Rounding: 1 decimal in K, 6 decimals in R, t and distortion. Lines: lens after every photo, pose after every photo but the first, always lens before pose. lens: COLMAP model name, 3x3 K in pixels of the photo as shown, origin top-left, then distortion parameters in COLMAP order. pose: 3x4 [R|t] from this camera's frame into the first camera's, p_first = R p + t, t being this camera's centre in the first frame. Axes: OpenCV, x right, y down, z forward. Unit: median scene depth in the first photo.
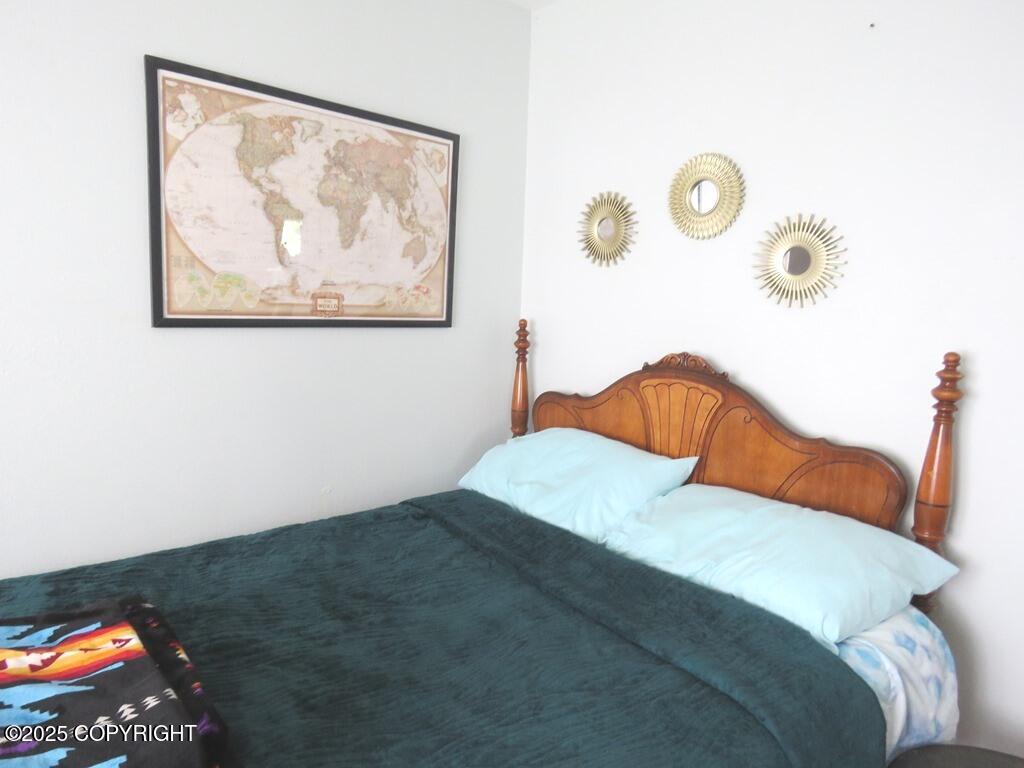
lens RADIAL K [[646.7, 0, 512.4], [0, 646.7, 381.0], [0, 0, 1]] dist [-0.004449, -0.005960]
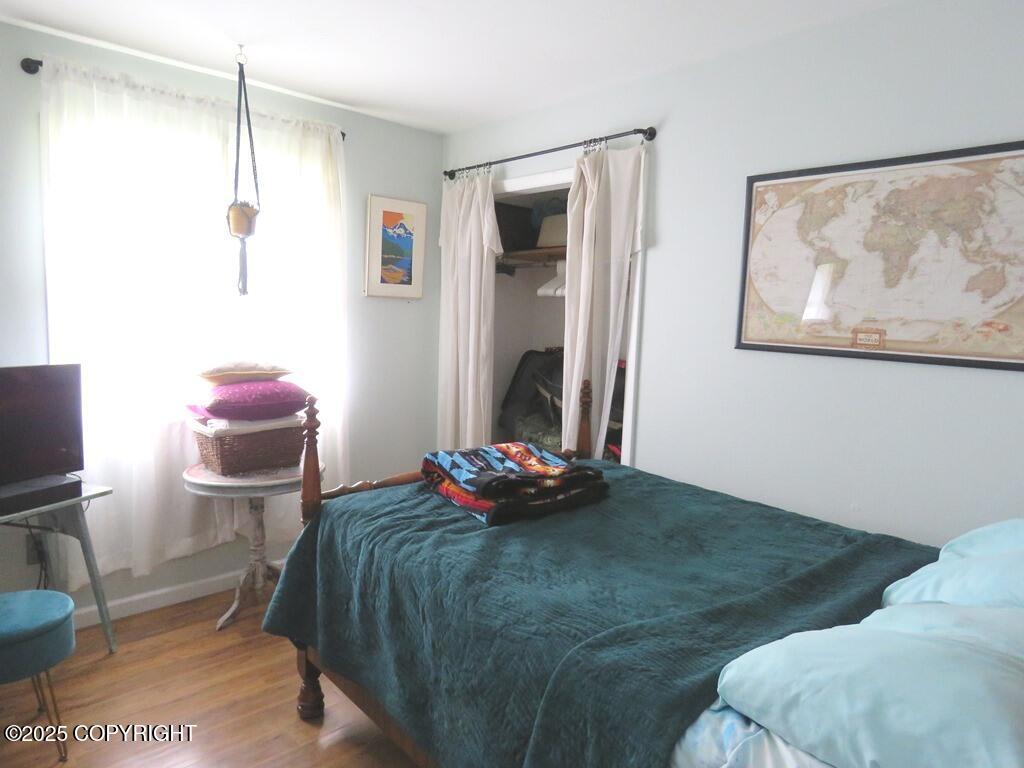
lens RADIAL K [[646.7, 0, 512.2], [0, 646.7, 382.8], [0, 0, 1]] dist [-0.004449, -0.005960]
pose [[-0.013438, 0.070804, -0.997400, 0.845960], [-0.168072, 0.983138, 0.072056, -0.020855], [0.985683, 0.168603, -0.001311, 0.413770]]
